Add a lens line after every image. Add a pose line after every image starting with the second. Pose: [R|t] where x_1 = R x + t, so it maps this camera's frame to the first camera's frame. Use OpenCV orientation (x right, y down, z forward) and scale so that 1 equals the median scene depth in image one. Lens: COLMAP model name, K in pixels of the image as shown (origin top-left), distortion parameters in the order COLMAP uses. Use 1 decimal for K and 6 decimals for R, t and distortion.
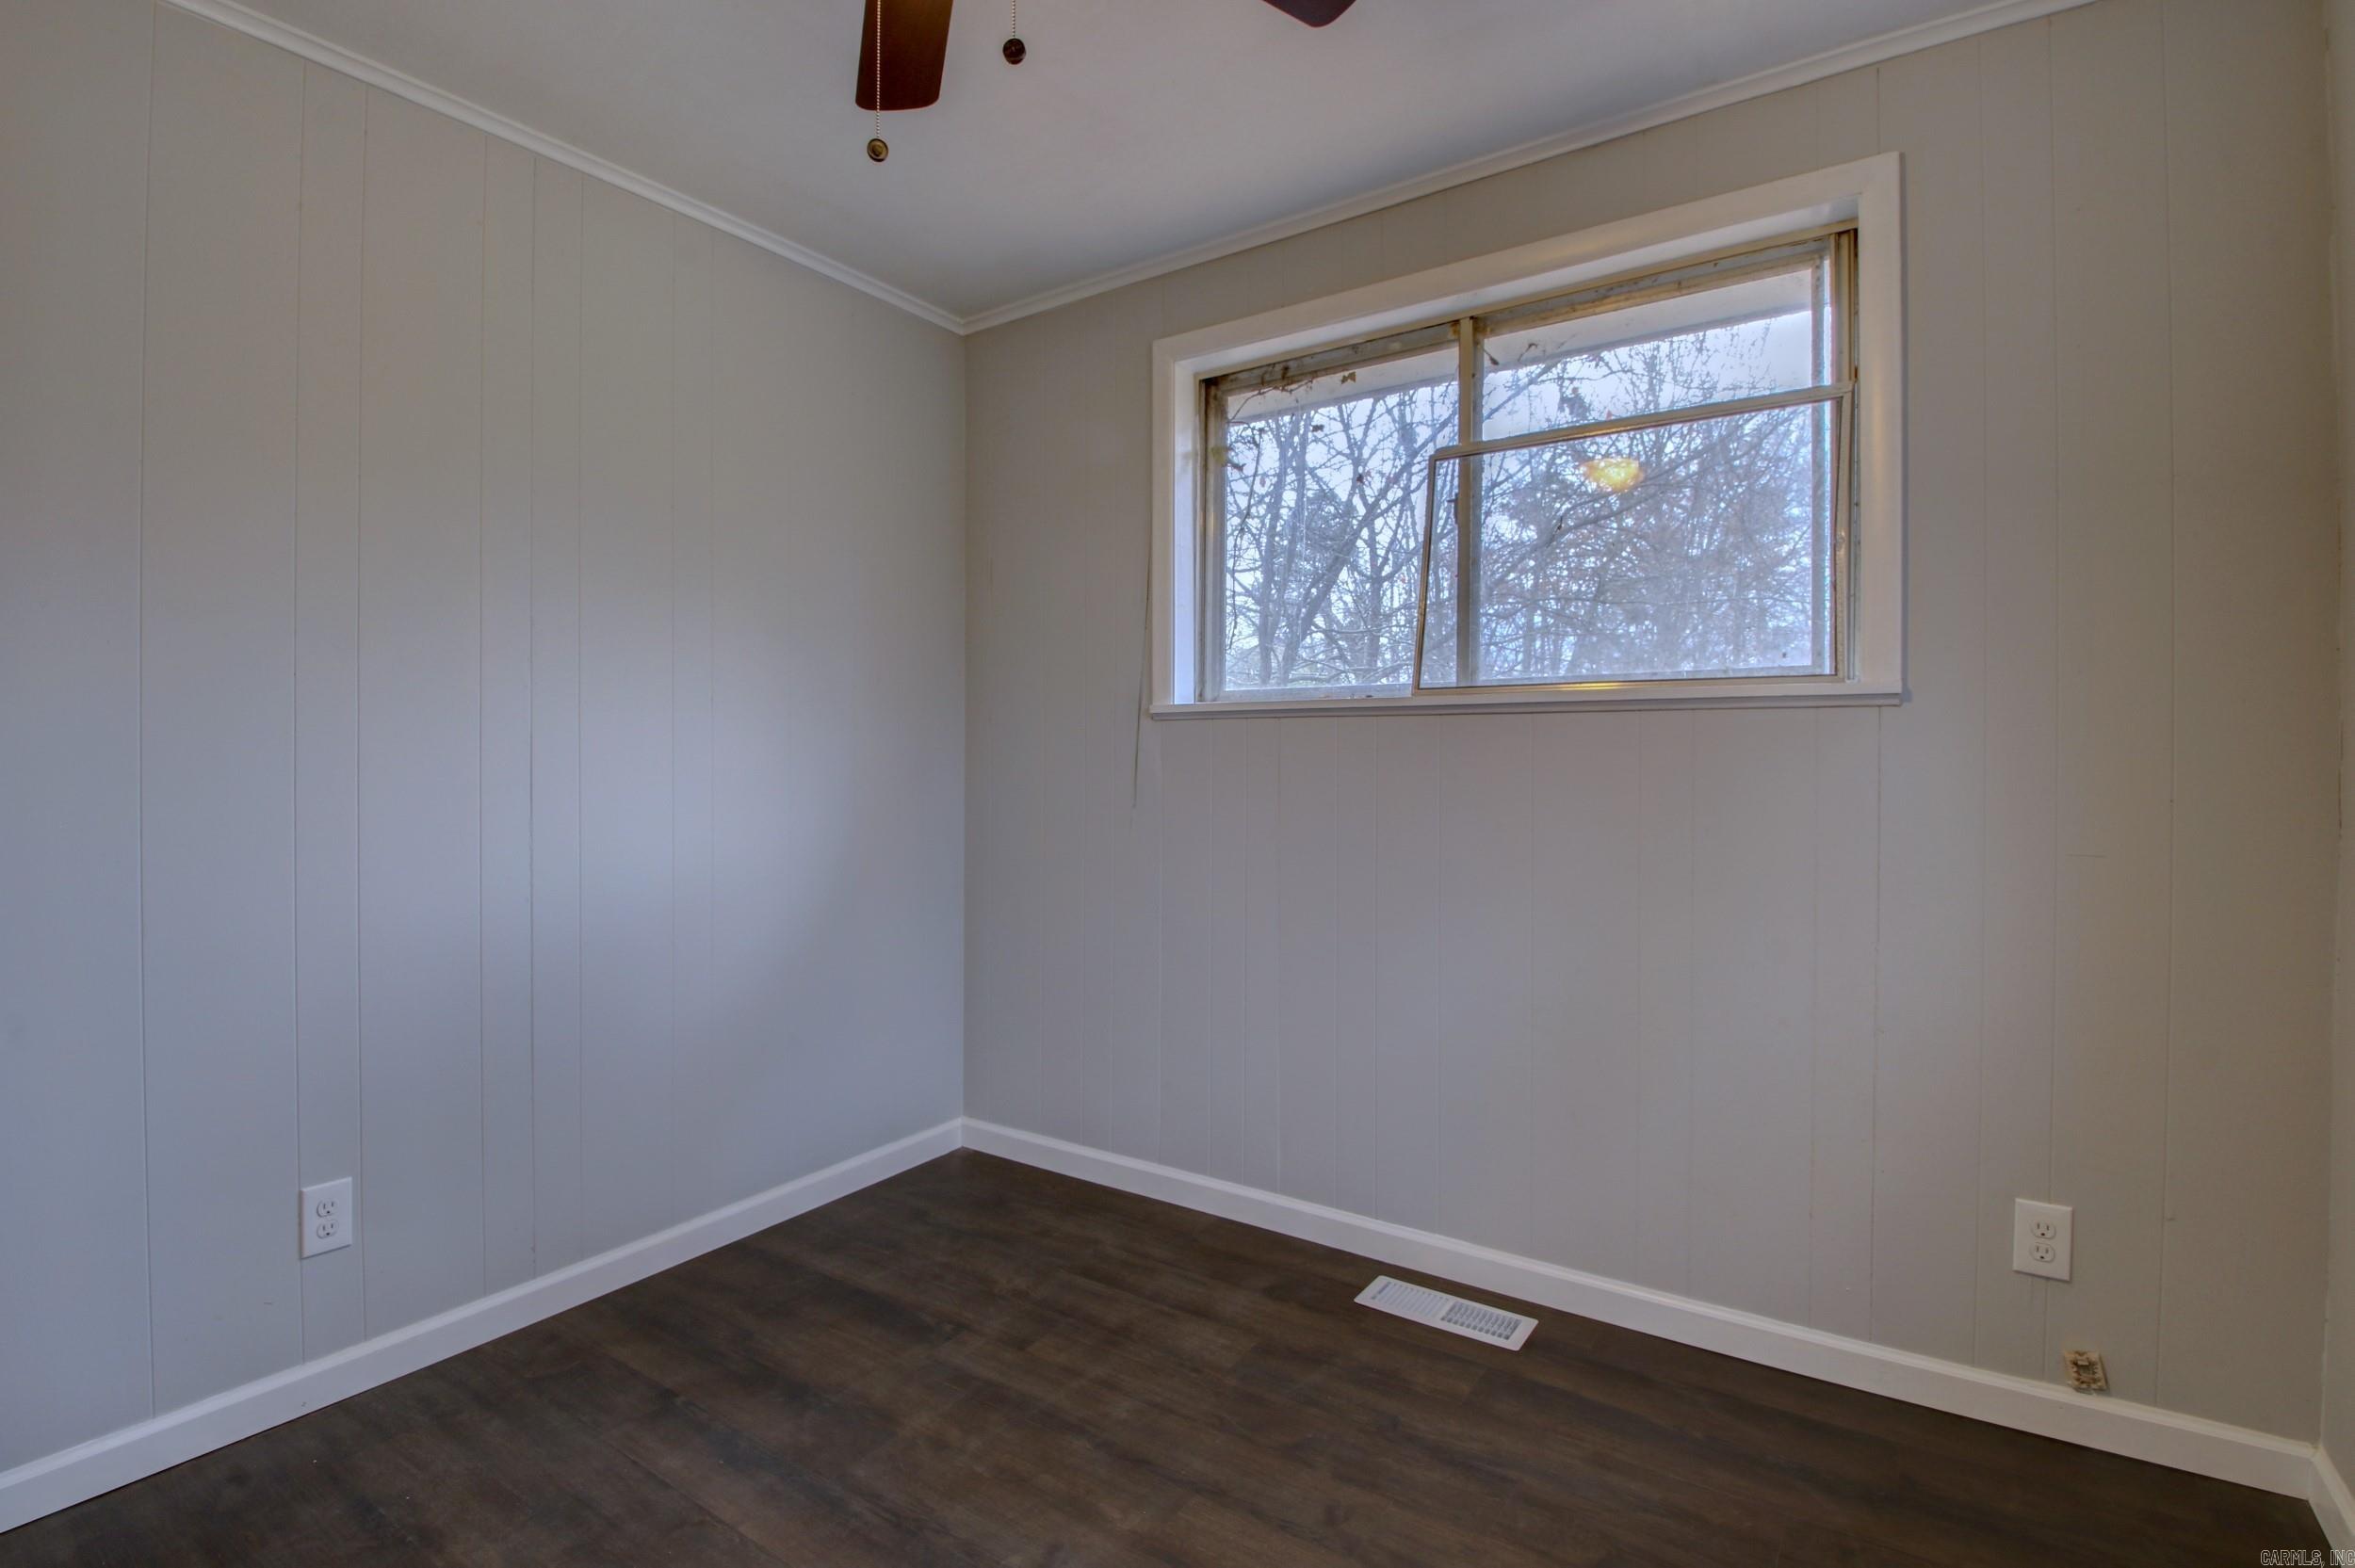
lens RADIAL K [[1146.6, 0, 1179.4], [0, 1146.6, 766.6], [0, 0, 1]] dist [0.001862, -0.013920]
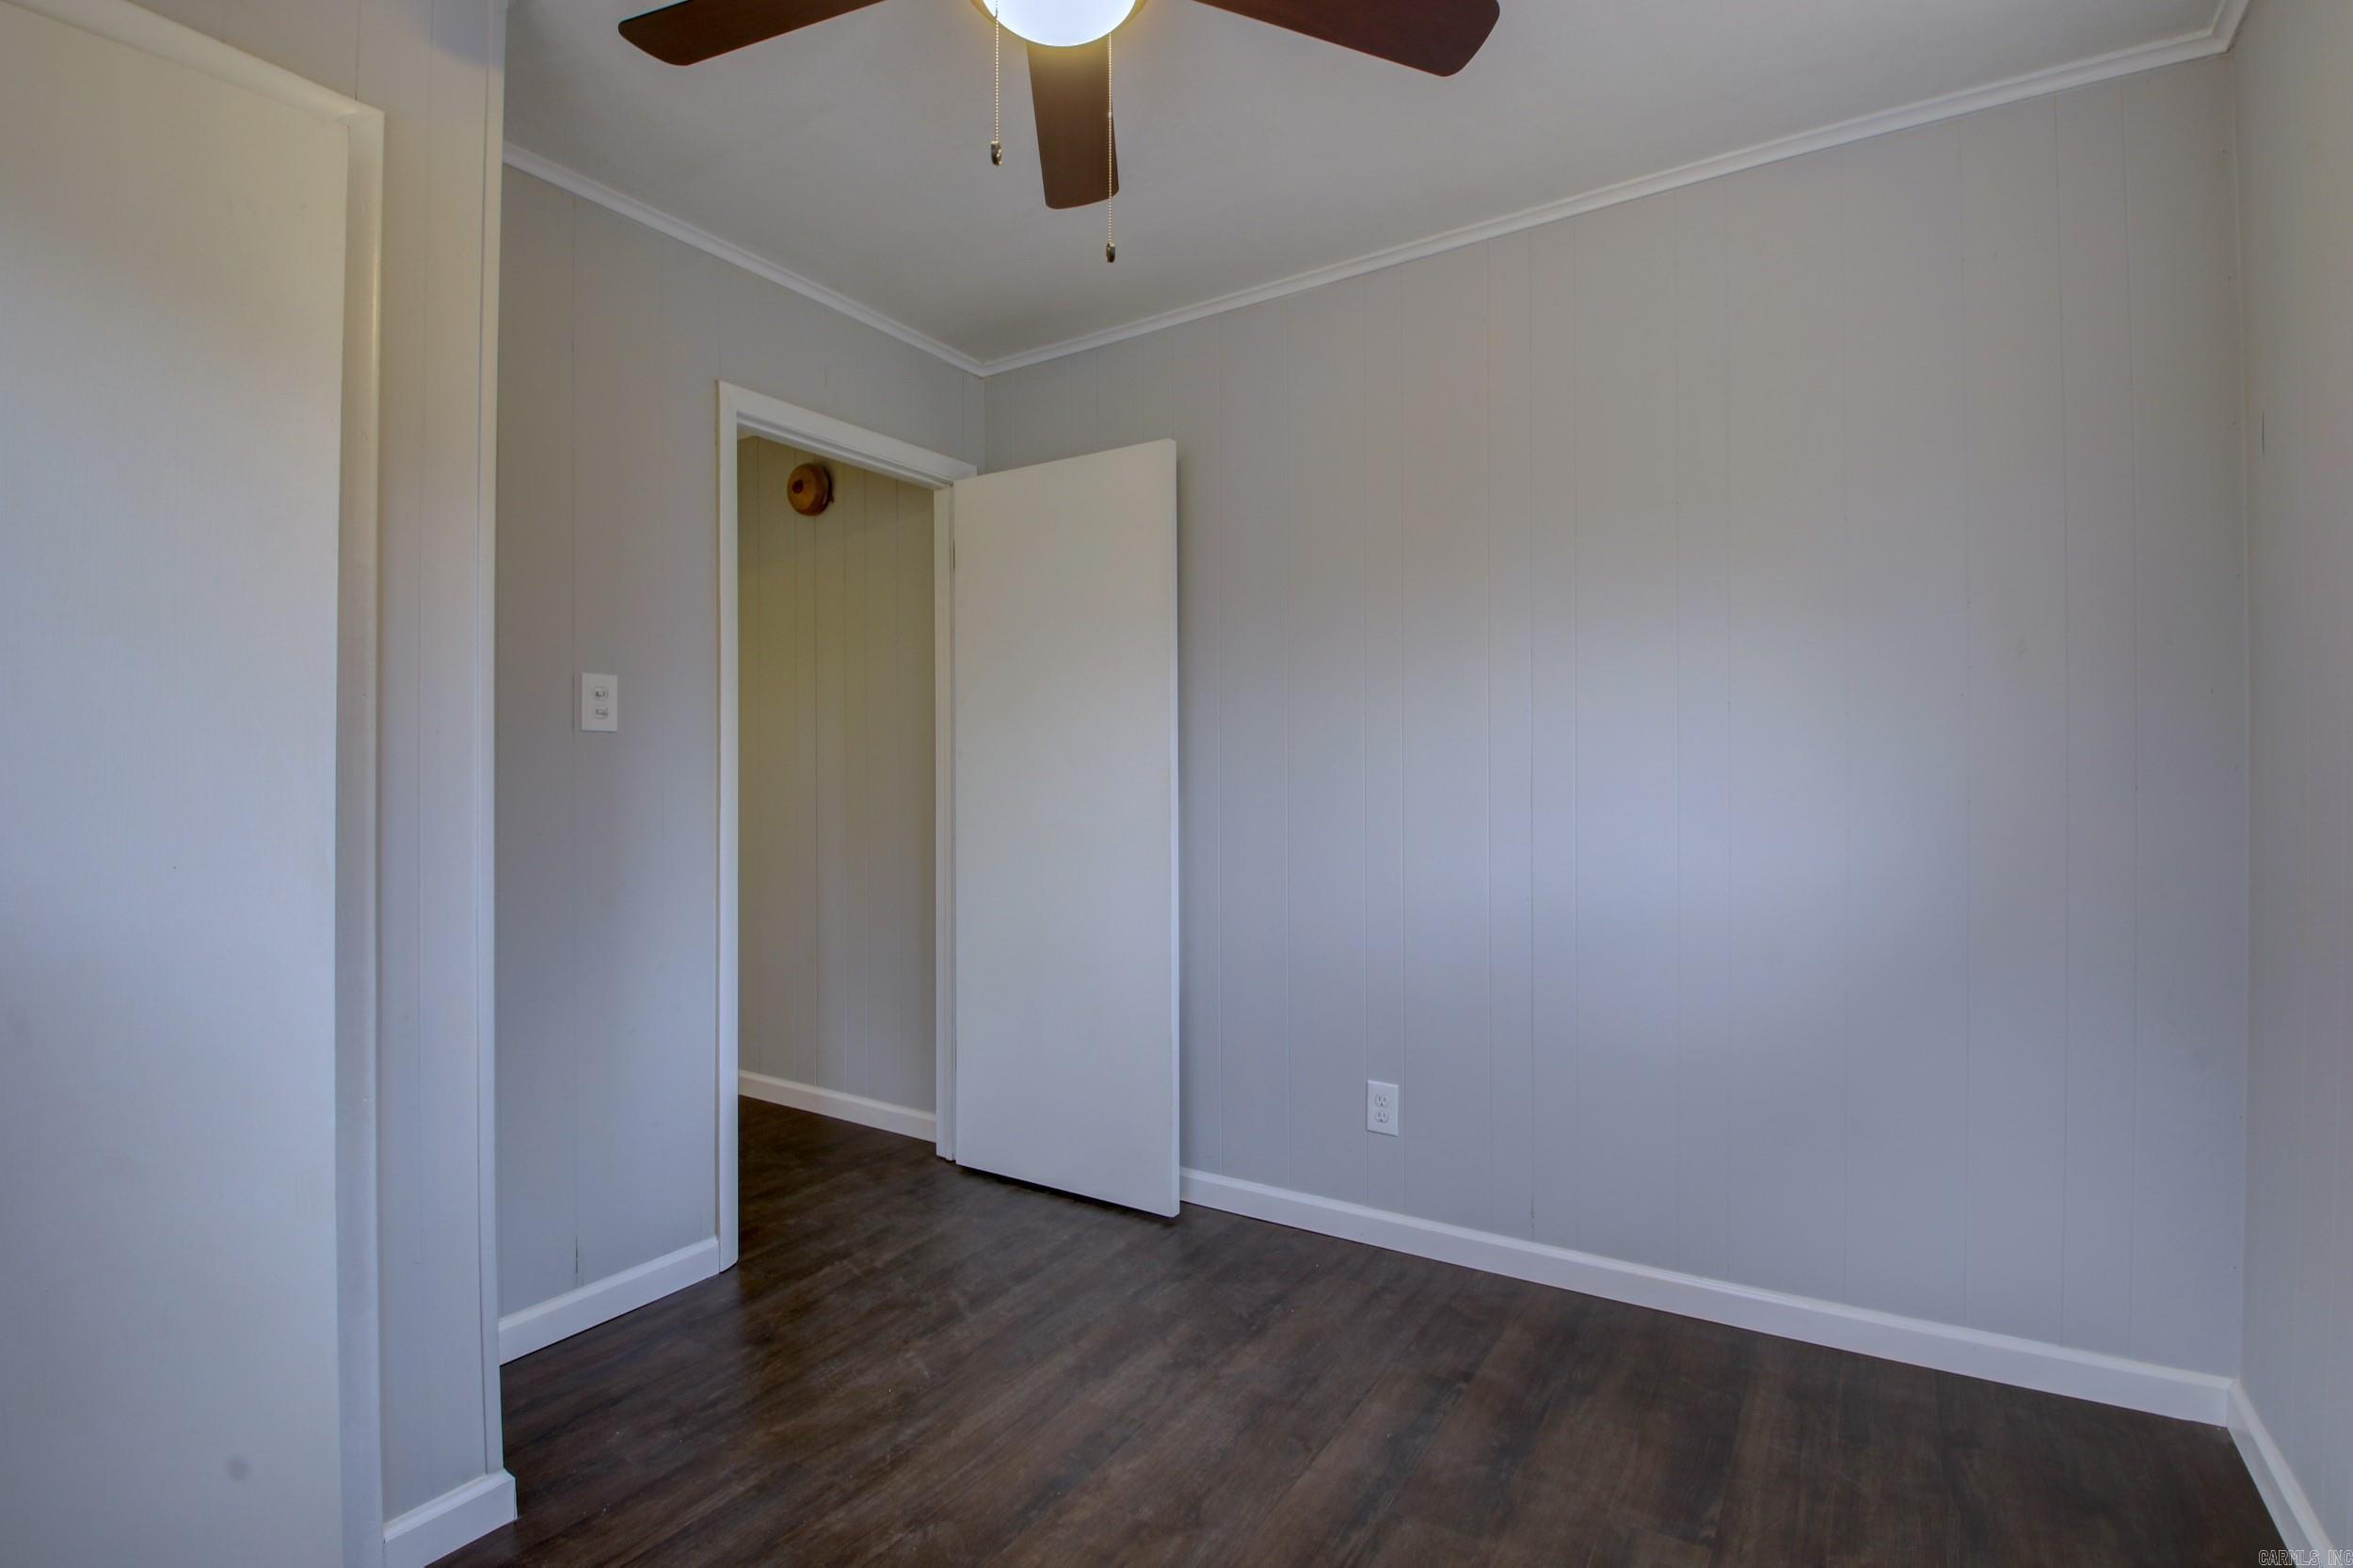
lens RADIAL K [[1113.1, 0, 1173.6], [0, 1113.1, 767.7], [0, 0, 1]] dist [0.025180, -0.033139]
pose [[0.041971, 0.003619, -0.999112, 0.557341], [-0.009292, 0.999952, 0.003232, -0.016212], [0.999076, 0.009149, 0.042003, 0.657568]]
